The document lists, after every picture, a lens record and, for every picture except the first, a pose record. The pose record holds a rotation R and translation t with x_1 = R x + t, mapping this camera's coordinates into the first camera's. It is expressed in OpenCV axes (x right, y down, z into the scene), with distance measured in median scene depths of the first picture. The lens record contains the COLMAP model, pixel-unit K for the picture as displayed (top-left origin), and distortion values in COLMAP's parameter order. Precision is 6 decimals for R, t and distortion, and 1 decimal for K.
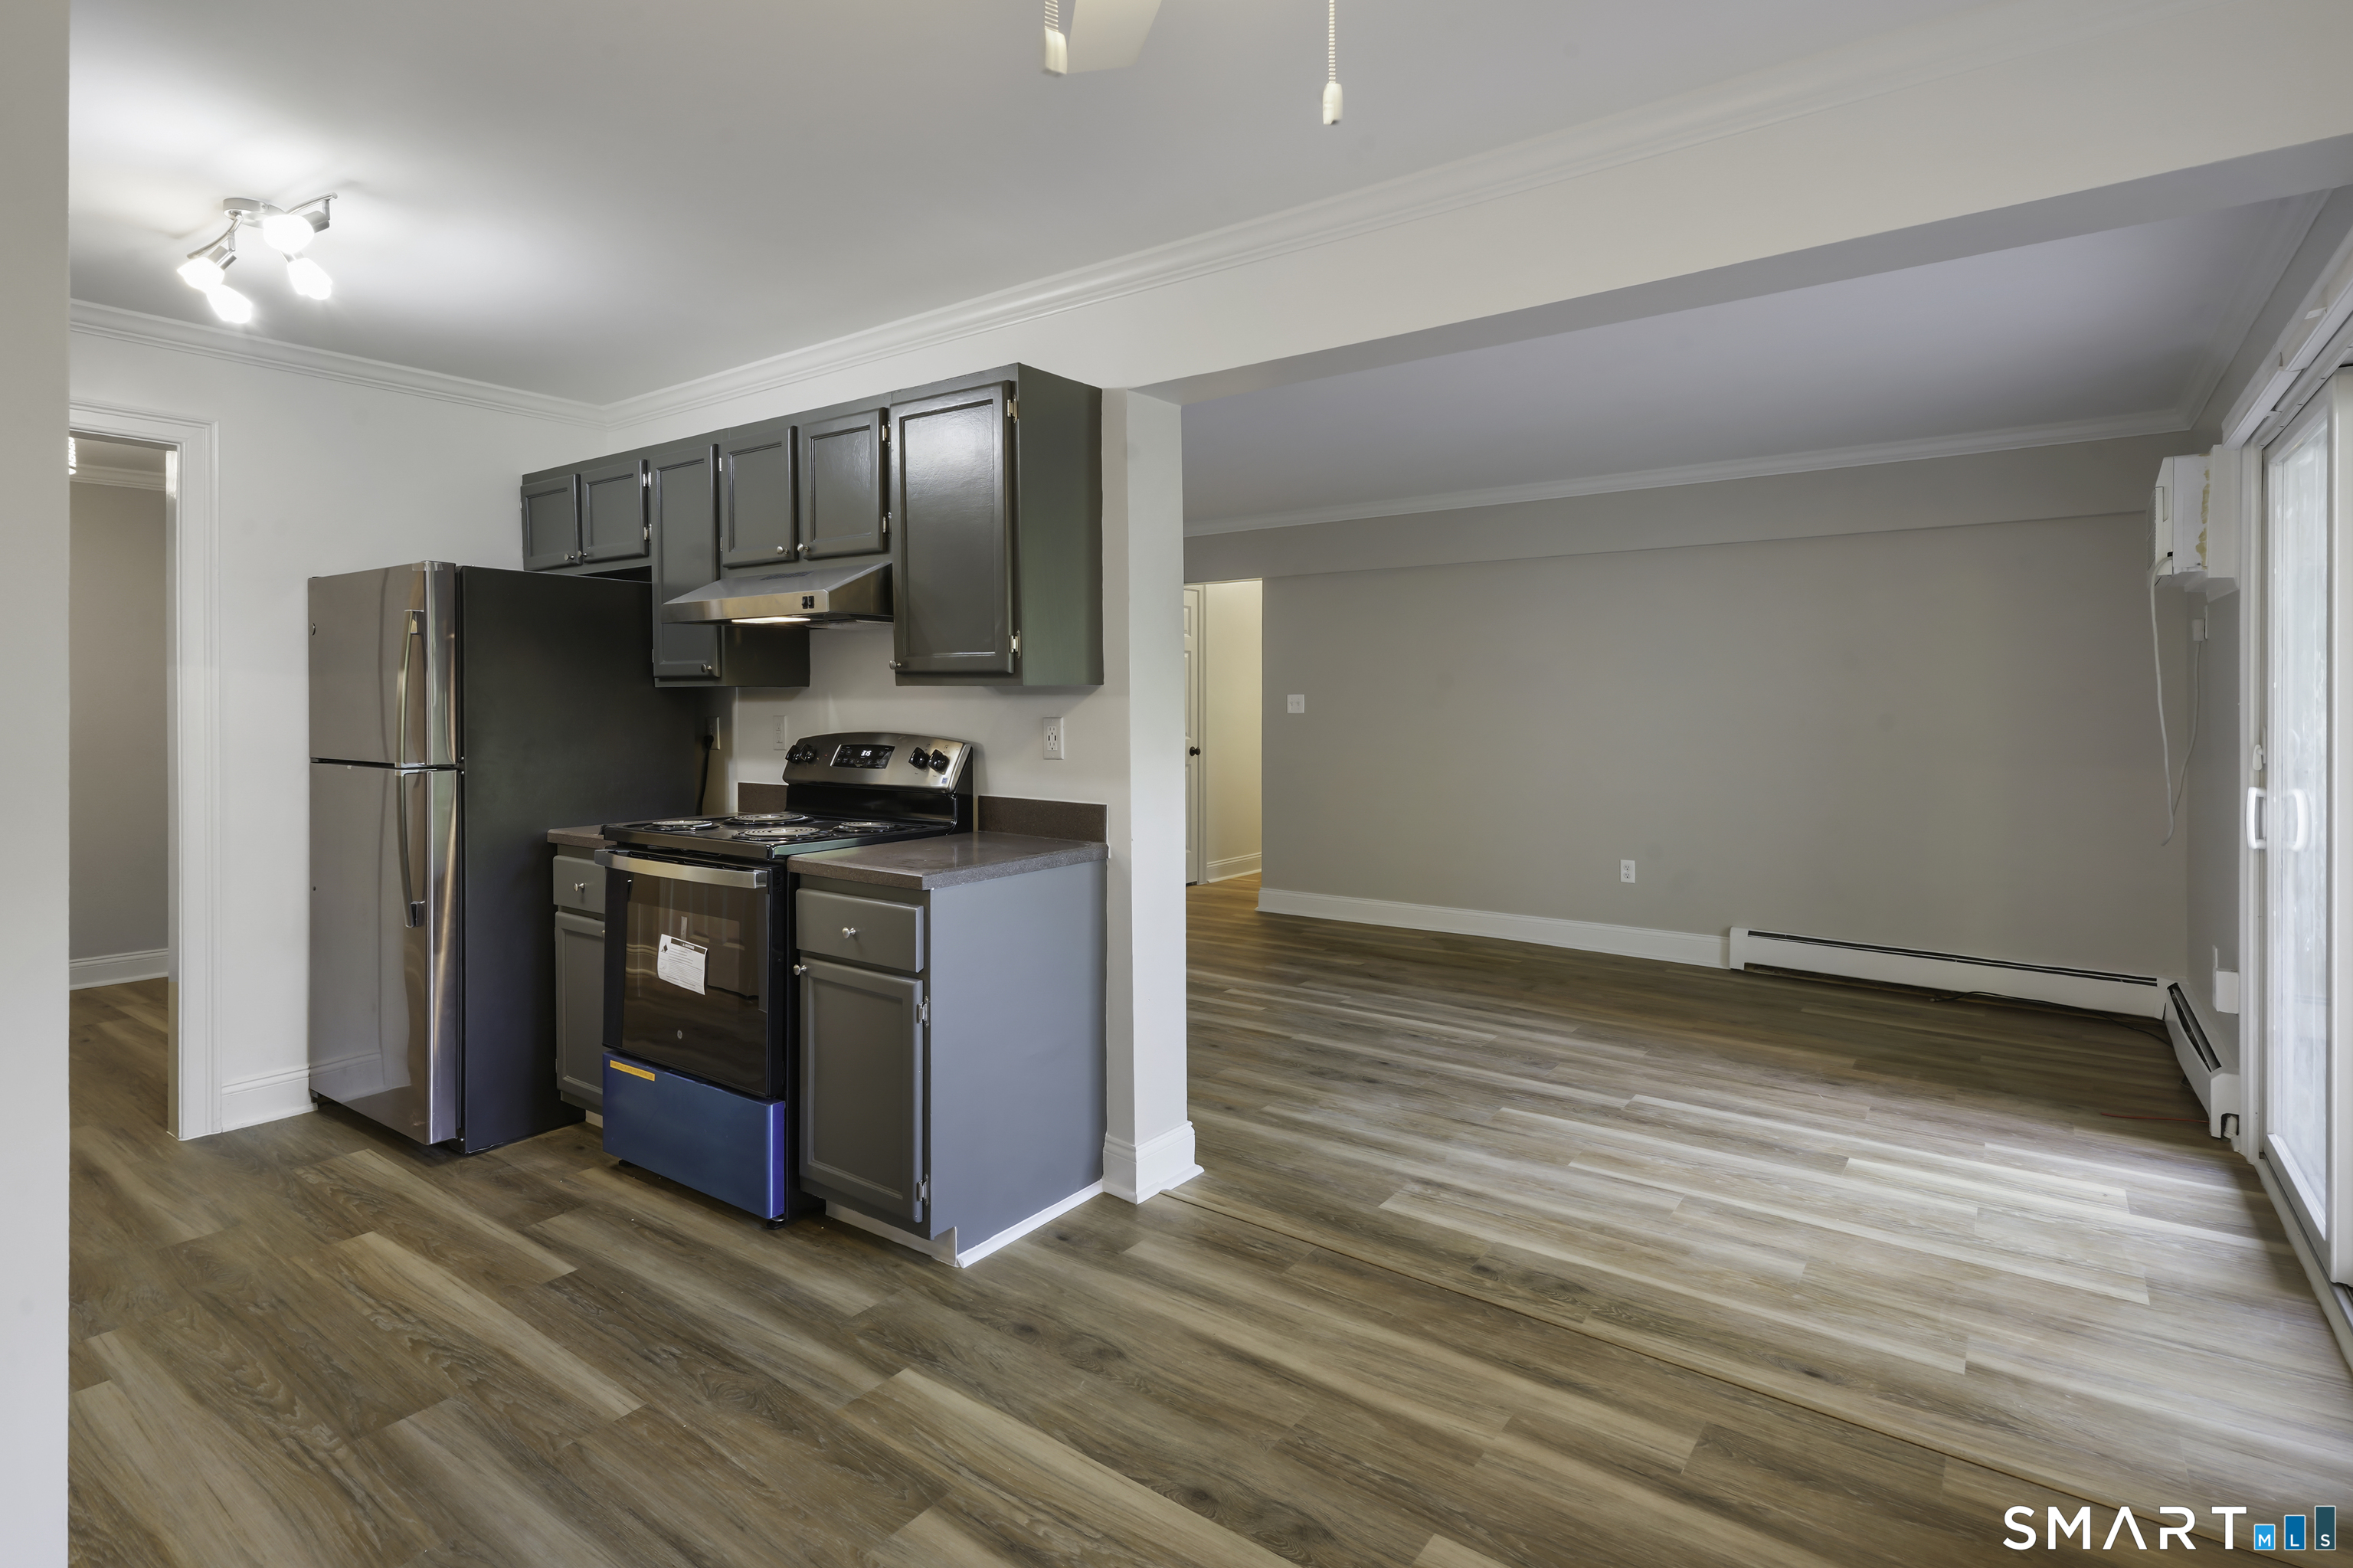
lens RADIAL K [[1156.6, 0, 1175.3], [0, 1156.6, 717.7], [0, 0, 1]] dist [0.028345, -0.007851]
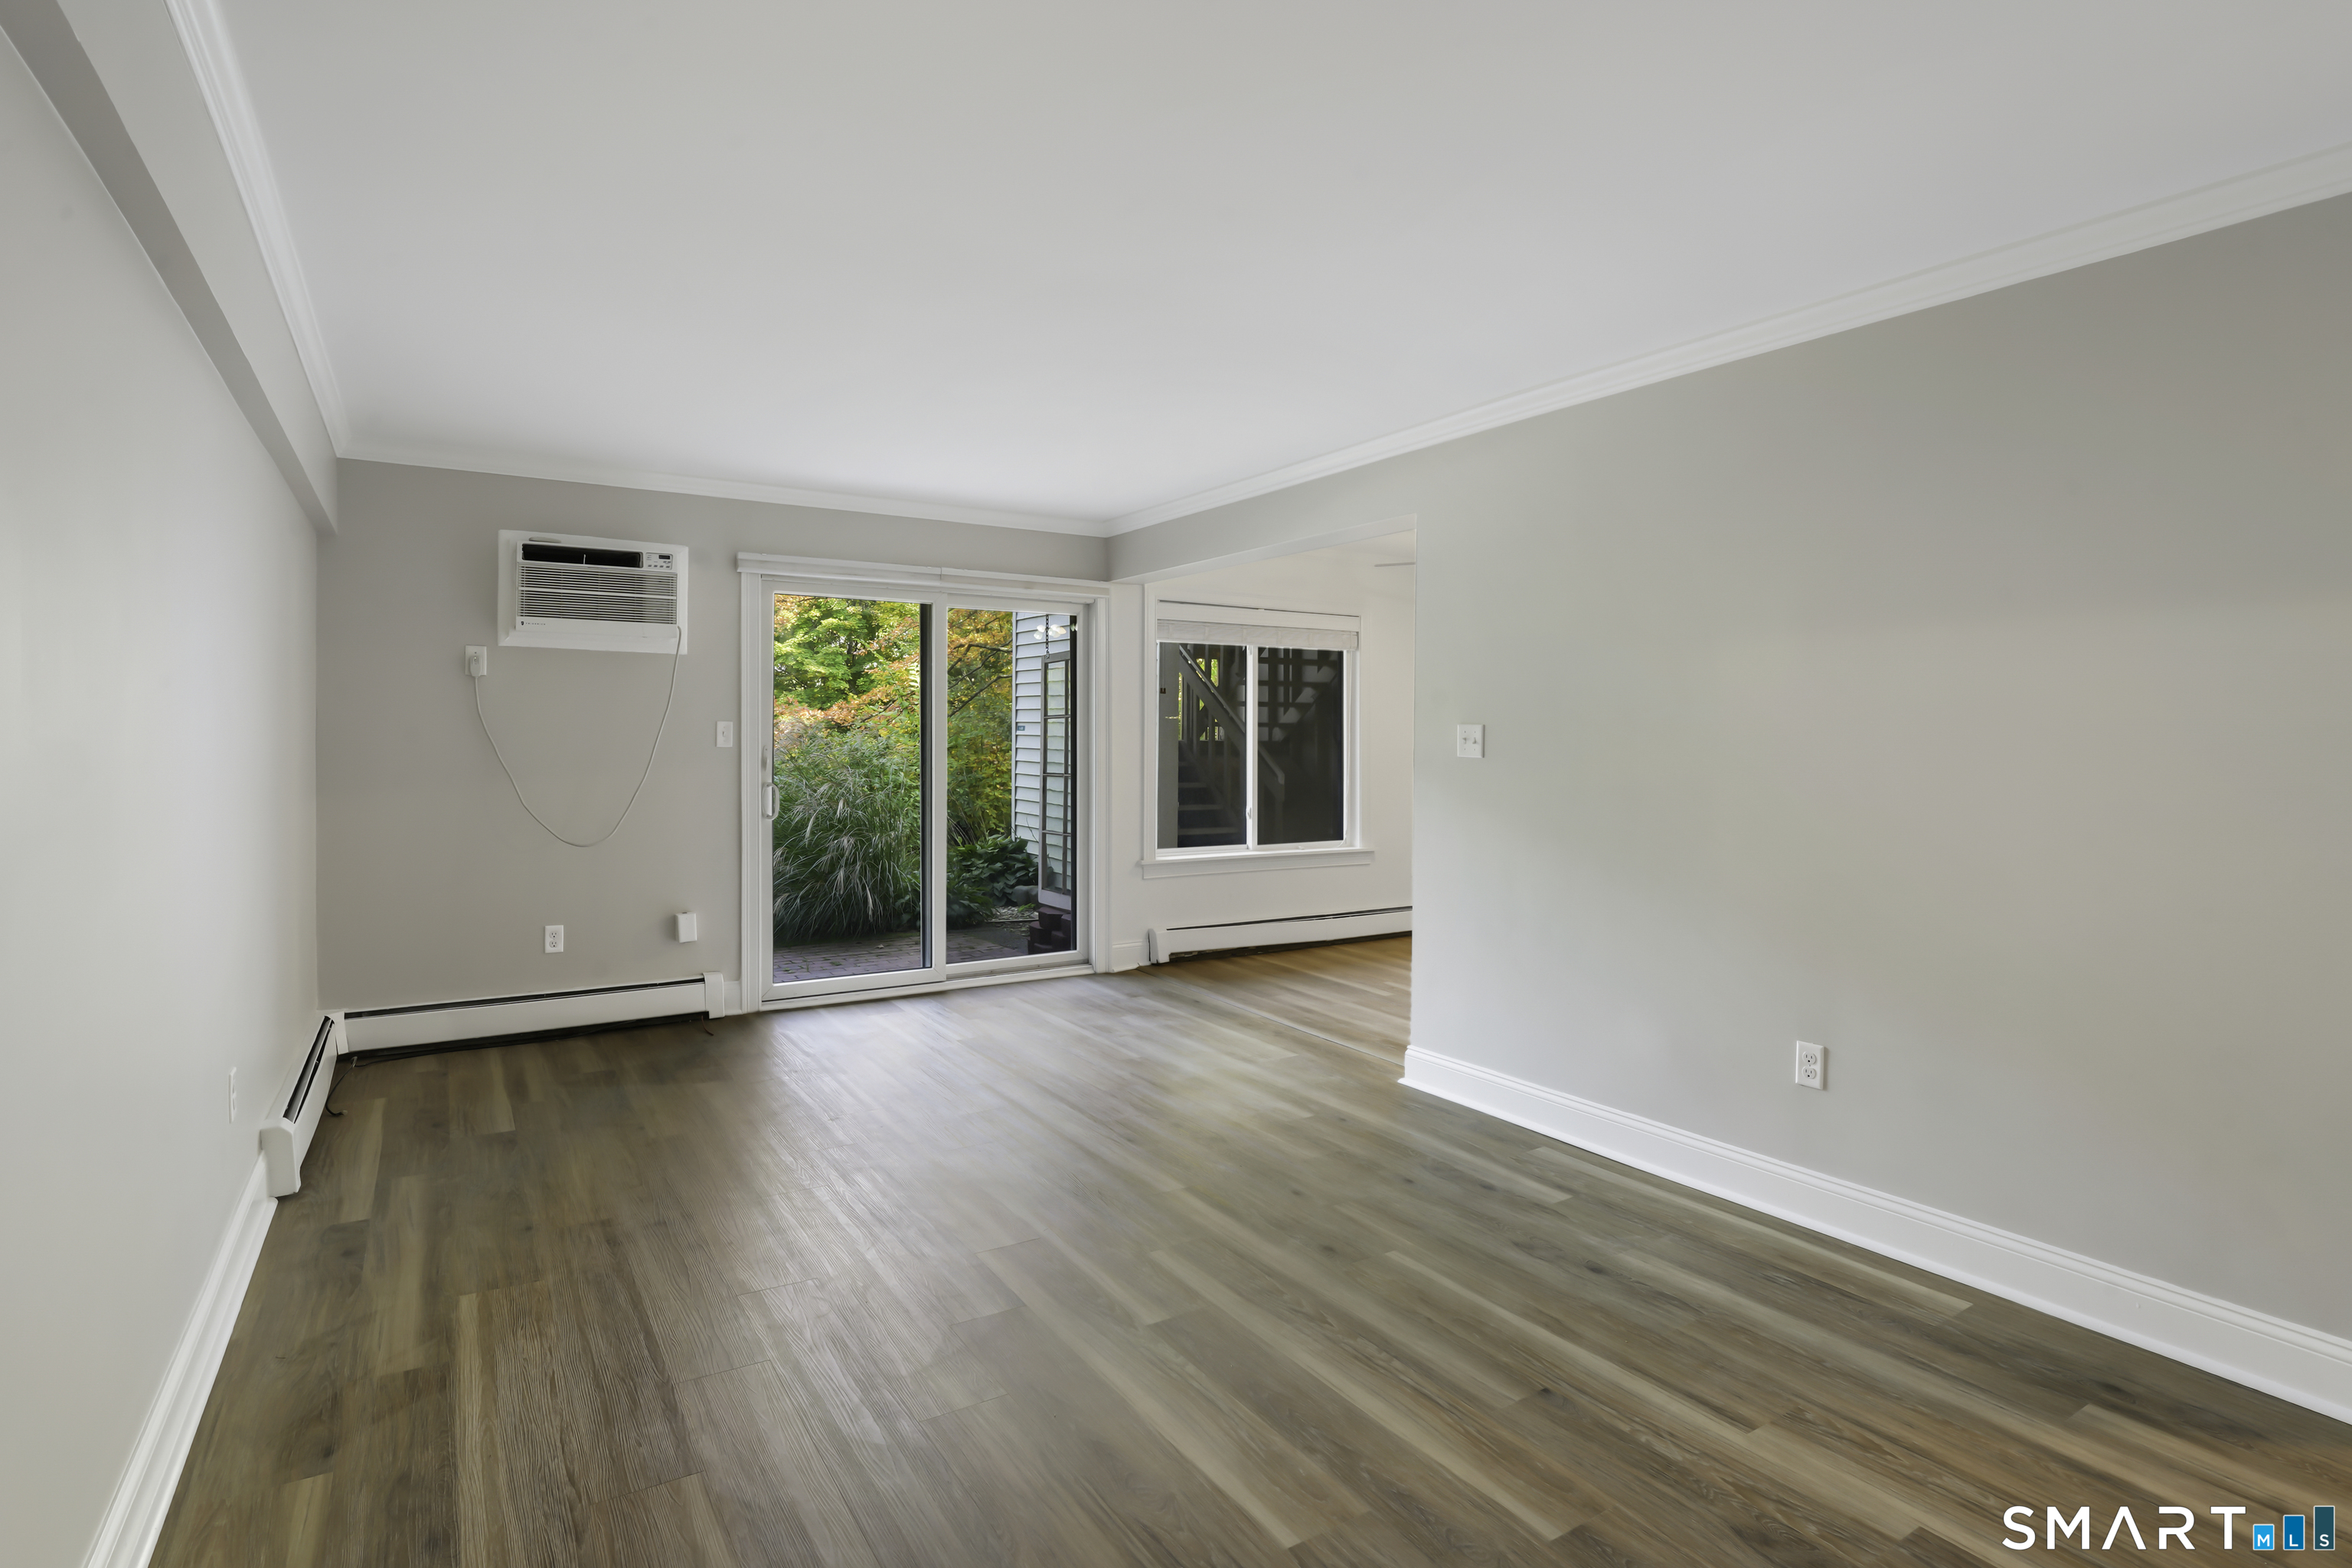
lens RADIAL K [[1175.1, 0, 1182.6], [0, 1175.1, 740.8], [0, 0, 1]] dist [-0.032367, 0.010228]
pose [[-0.933479, -0.006665, 0.358569, -0.206500], [-0.000558, 0.999853, 0.017132, -0.025867], [-0.358630, 0.015792, -0.933346, 2.152746]]
